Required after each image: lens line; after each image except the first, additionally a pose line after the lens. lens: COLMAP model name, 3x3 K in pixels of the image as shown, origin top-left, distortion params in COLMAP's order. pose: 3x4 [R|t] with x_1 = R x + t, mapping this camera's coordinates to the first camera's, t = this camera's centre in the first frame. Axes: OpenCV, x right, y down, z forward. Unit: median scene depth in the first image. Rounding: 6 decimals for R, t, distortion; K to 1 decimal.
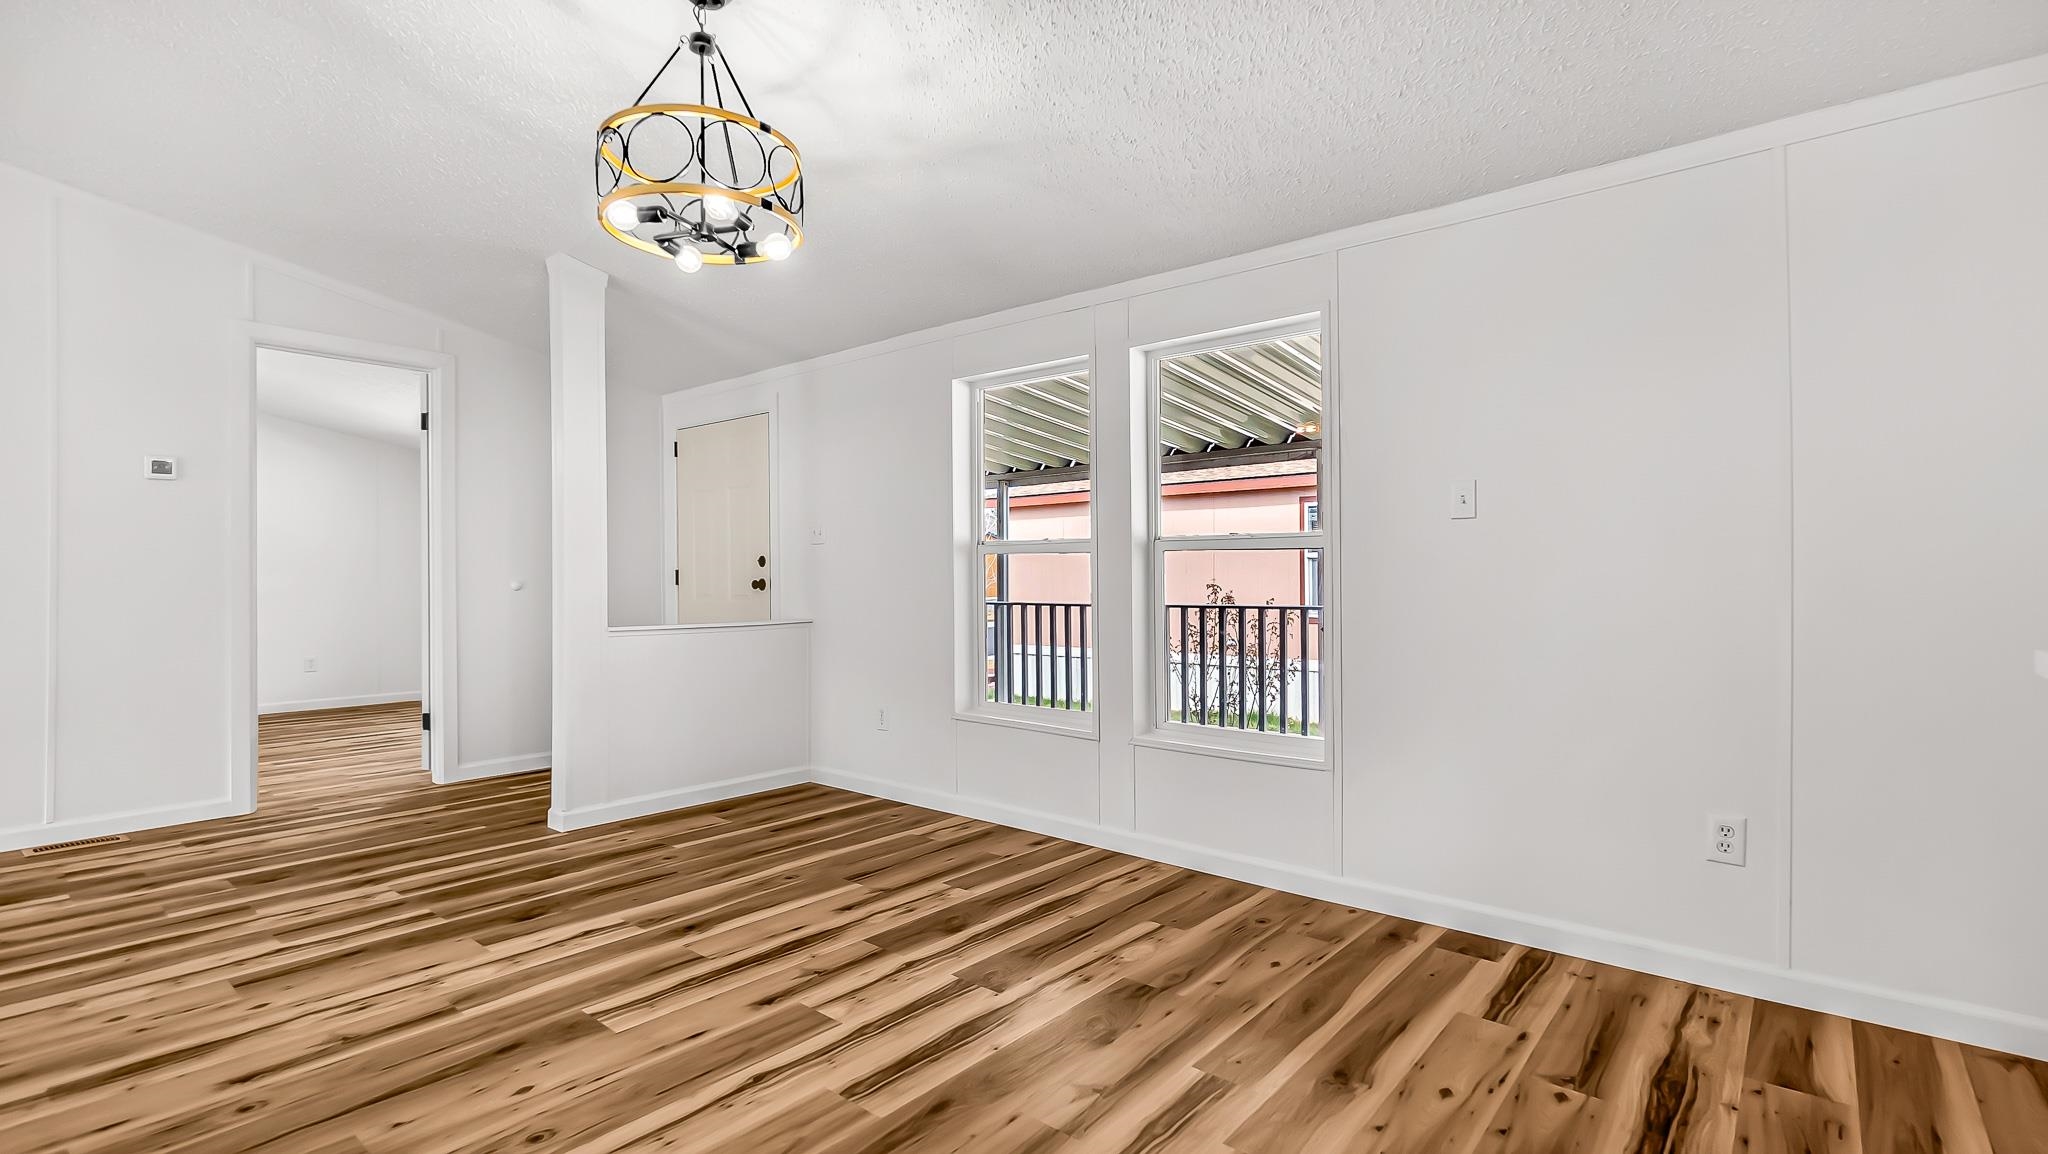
lens RADIAL K [[903.9, 0, 984.5], [0, 903.9, 583.4], [0, 0, 1]] dist [0.000955, -0.002048]
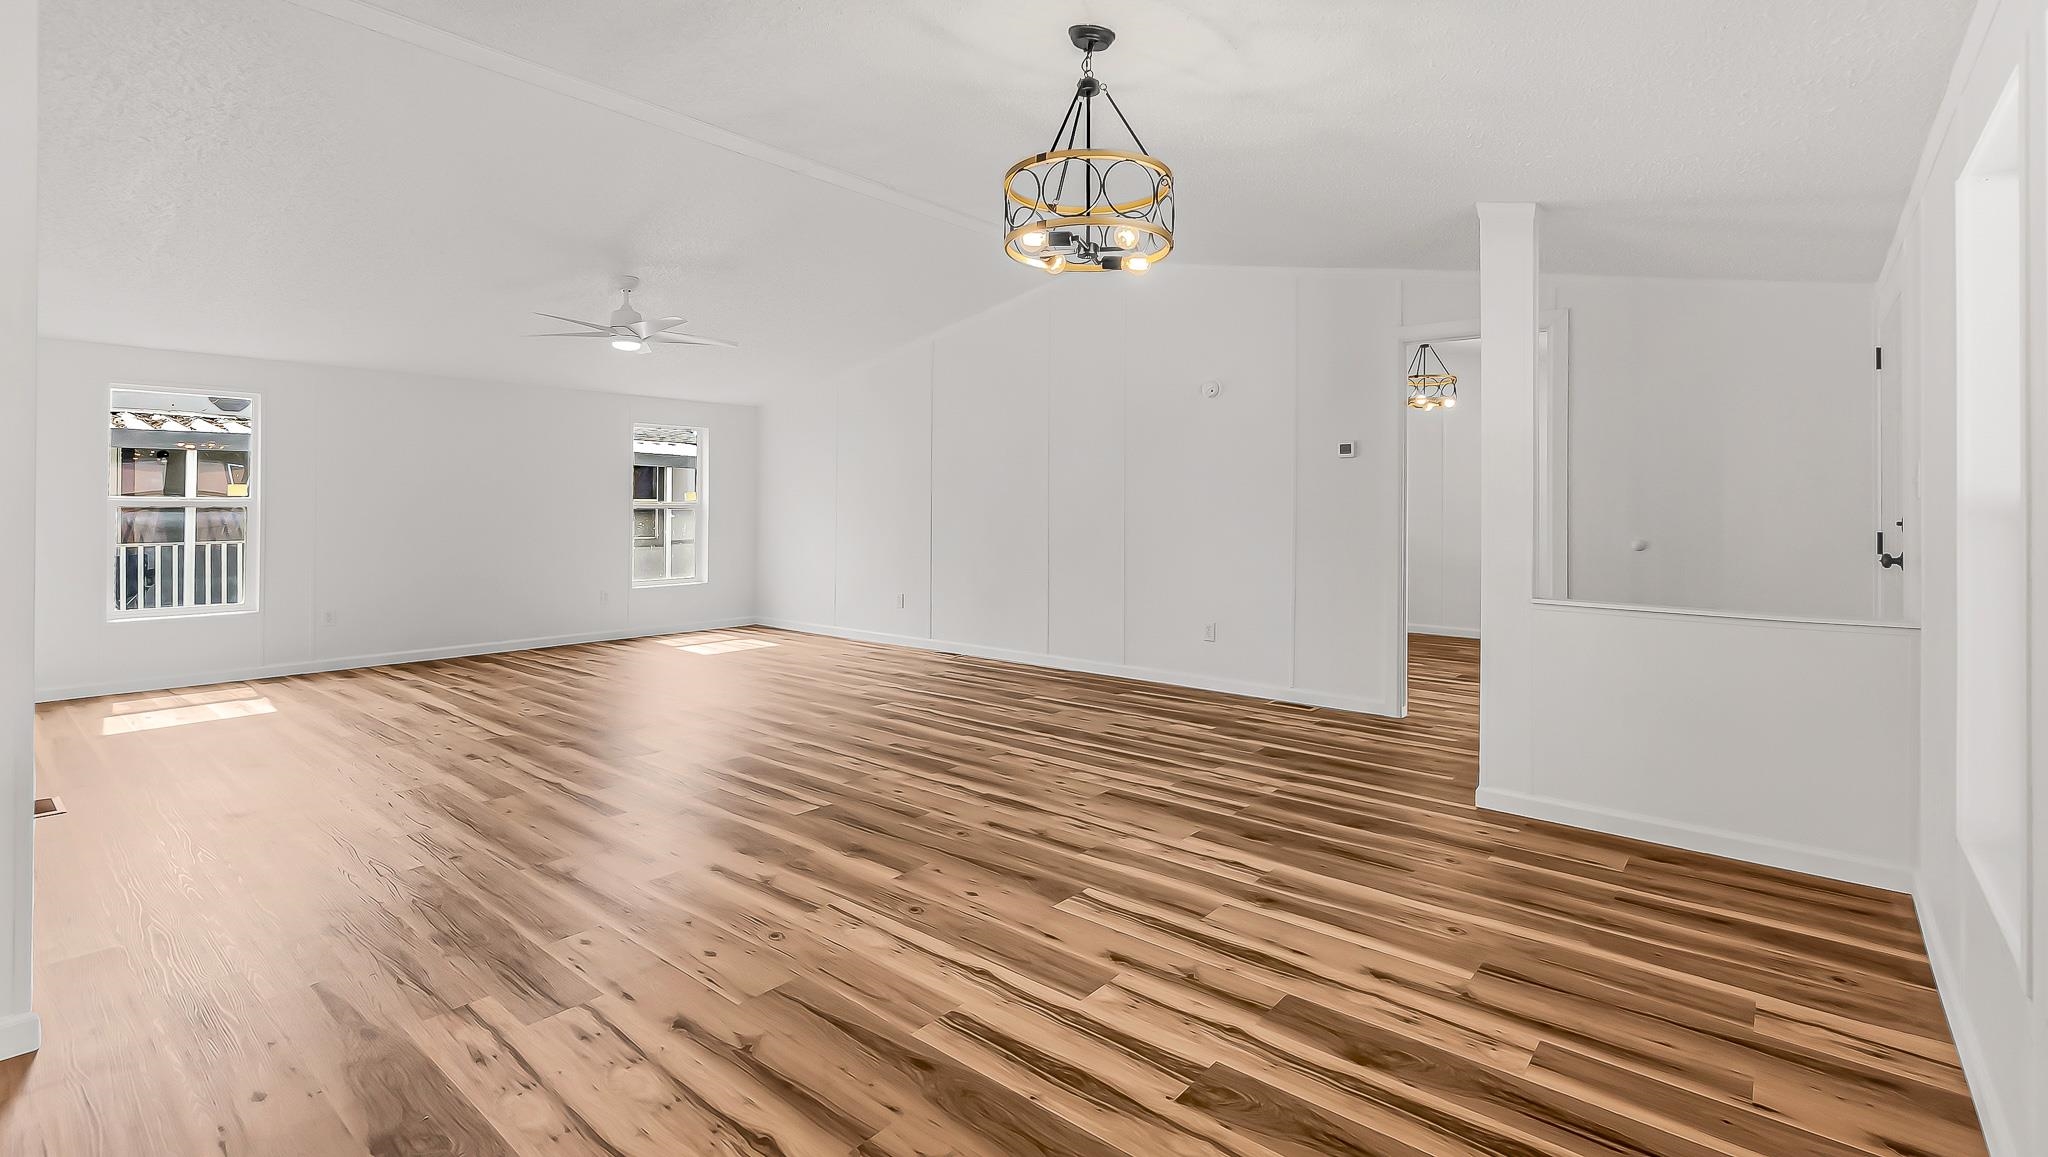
lens RADIAL K [[903.9, 0, 1012.1], [0, 903.9, 572.9], [0, 0, 1]] dist [0.000955, -0.002048]
pose [[0.034966, 0.067378, -0.997115, 0.625935], [-0.013383, 0.997667, 0.066946, -0.031520], [0.999299, 0.011003, 0.035786, 0.706716]]
